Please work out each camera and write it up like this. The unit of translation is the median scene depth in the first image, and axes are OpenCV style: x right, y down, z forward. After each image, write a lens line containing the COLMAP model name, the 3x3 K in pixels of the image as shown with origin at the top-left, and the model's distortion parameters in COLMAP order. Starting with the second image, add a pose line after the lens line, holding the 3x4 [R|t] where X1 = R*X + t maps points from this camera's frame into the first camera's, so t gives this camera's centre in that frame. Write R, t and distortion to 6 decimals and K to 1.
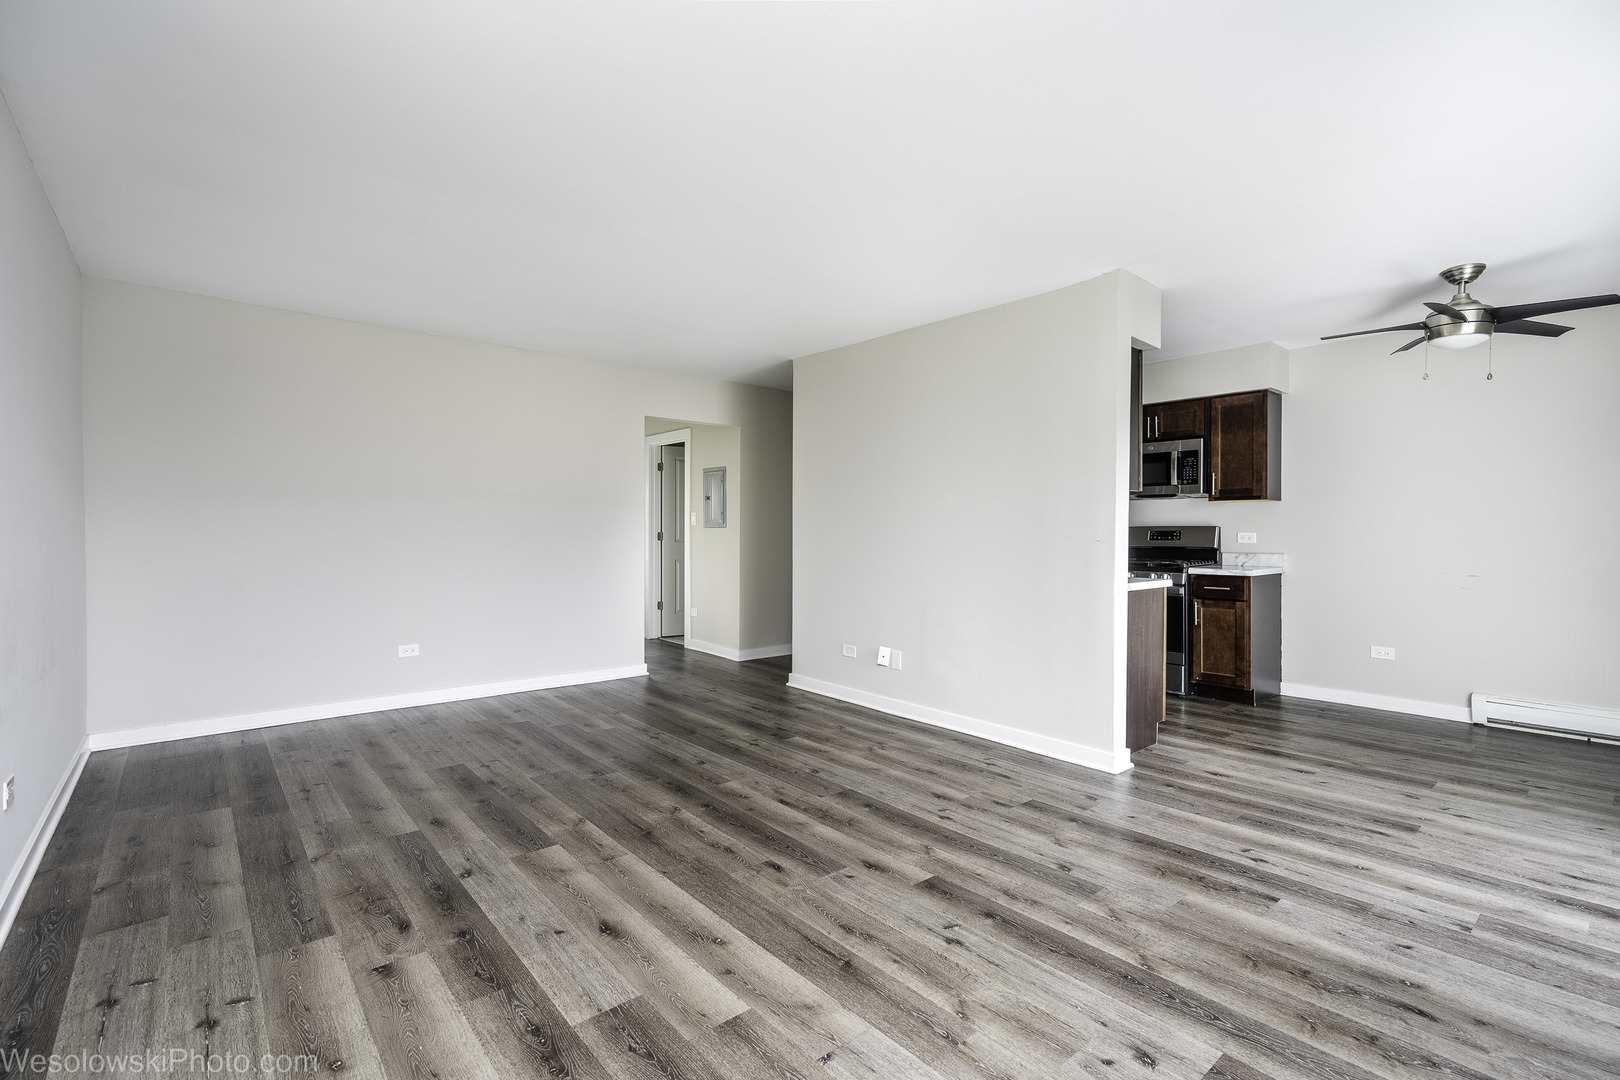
lens RADIAL K [[735.5, 0, 809.4], [0, 735.5, 538.0], [0, 0, 1]] dist [0.011153, 0.001320]
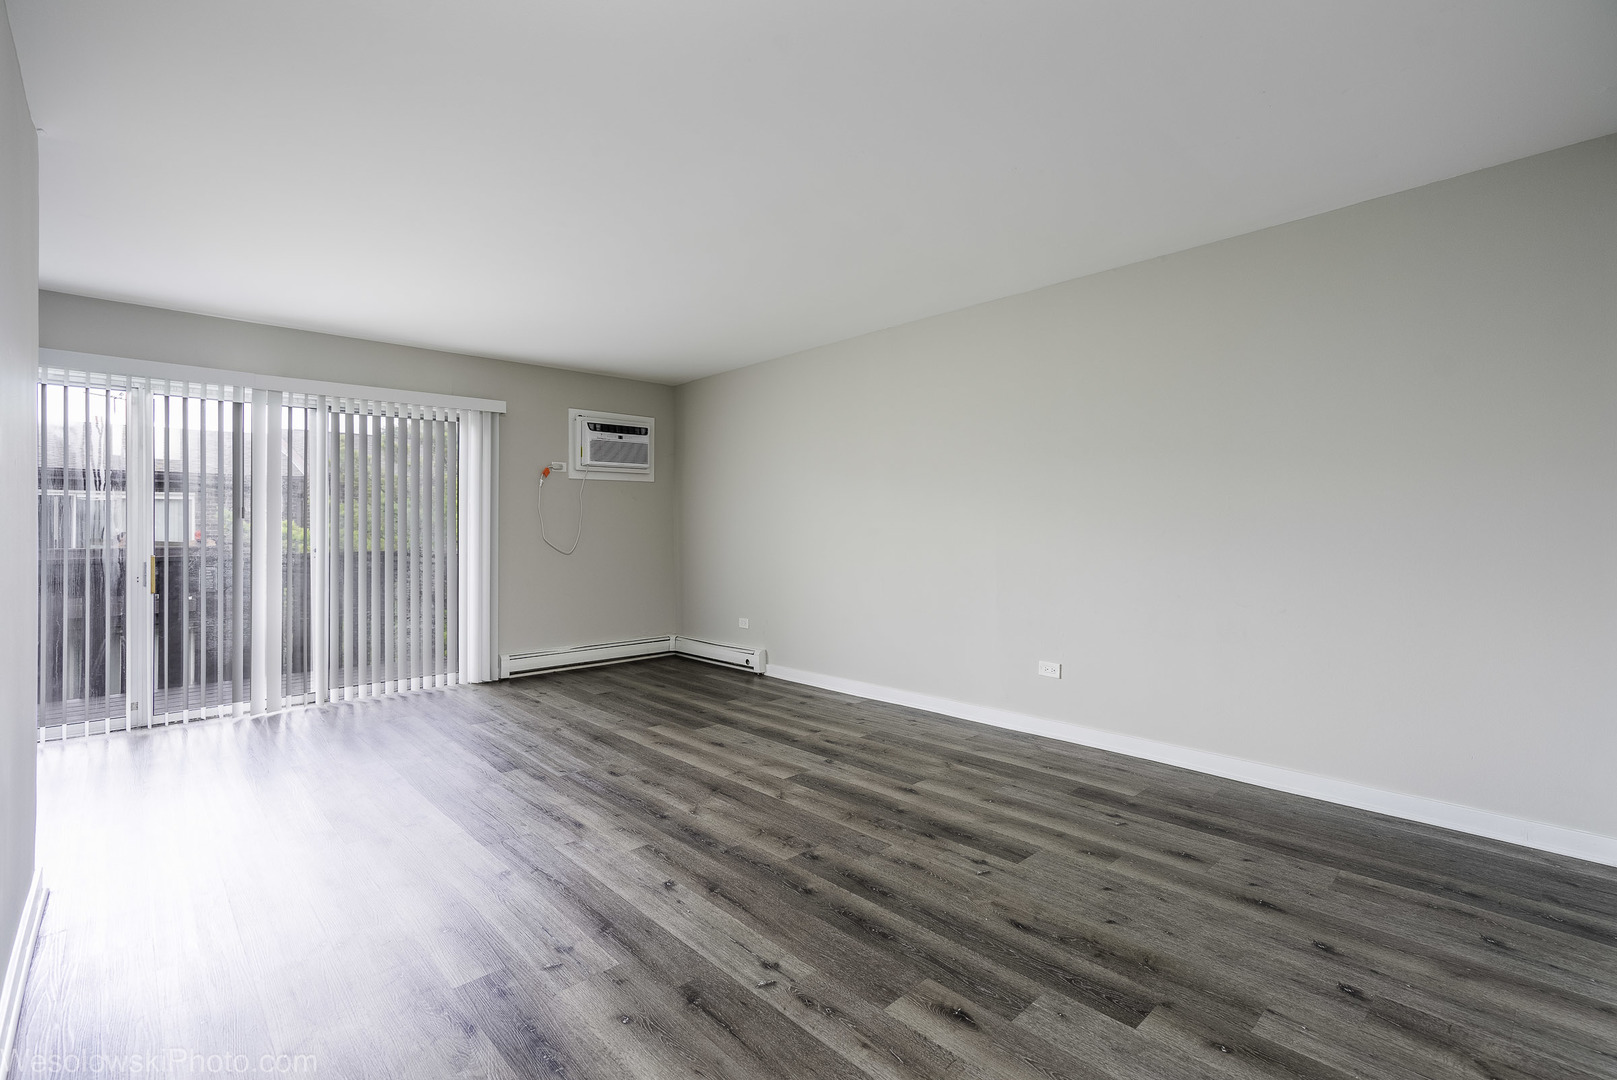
lens RADIAL K [[734.1, 0, 803.7], [0, 734.1, 531.1], [0, 0, 1]] dist [0.011153, 0.001320]
pose [[-0.999245, 0.007714, -0.038078, -0.297838], [0.007462, 0.999949, 0.006777, -0.011402], [0.038129, 0.006488, -0.999252, 2.022125]]
